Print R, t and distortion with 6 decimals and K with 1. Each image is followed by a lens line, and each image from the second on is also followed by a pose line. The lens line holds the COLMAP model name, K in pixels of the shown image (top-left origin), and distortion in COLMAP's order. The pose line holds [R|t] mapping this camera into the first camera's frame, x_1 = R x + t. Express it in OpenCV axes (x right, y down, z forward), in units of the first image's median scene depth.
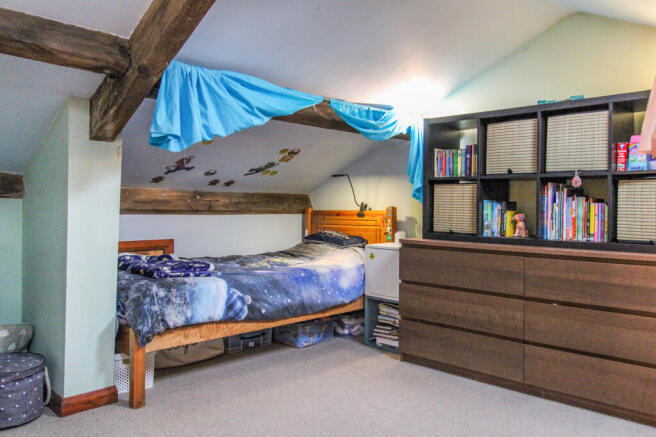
lens RADIAL K [[523.9, 0, 327.7], [0, 523.9, 218.9], [0, 0, 1]] dist [0.003528, -0.006936]
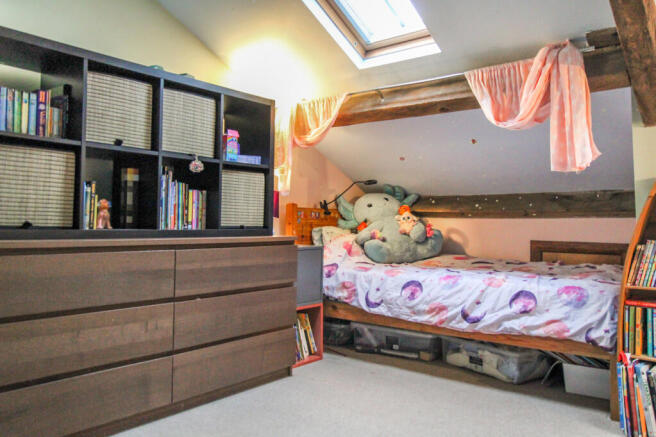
lens RADIAL K [[523.9, 0, 327.7], [0, 523.9, 214.2], [0, 0, 1]] dist [0.003528, -0.006936]
pose [[-0.084485, 0.003389, 0.996419, -0.470375], [0.006961, 0.999972, -0.002810, 0.019233], [-0.996400, 0.006699, -0.084507, 0.818558]]
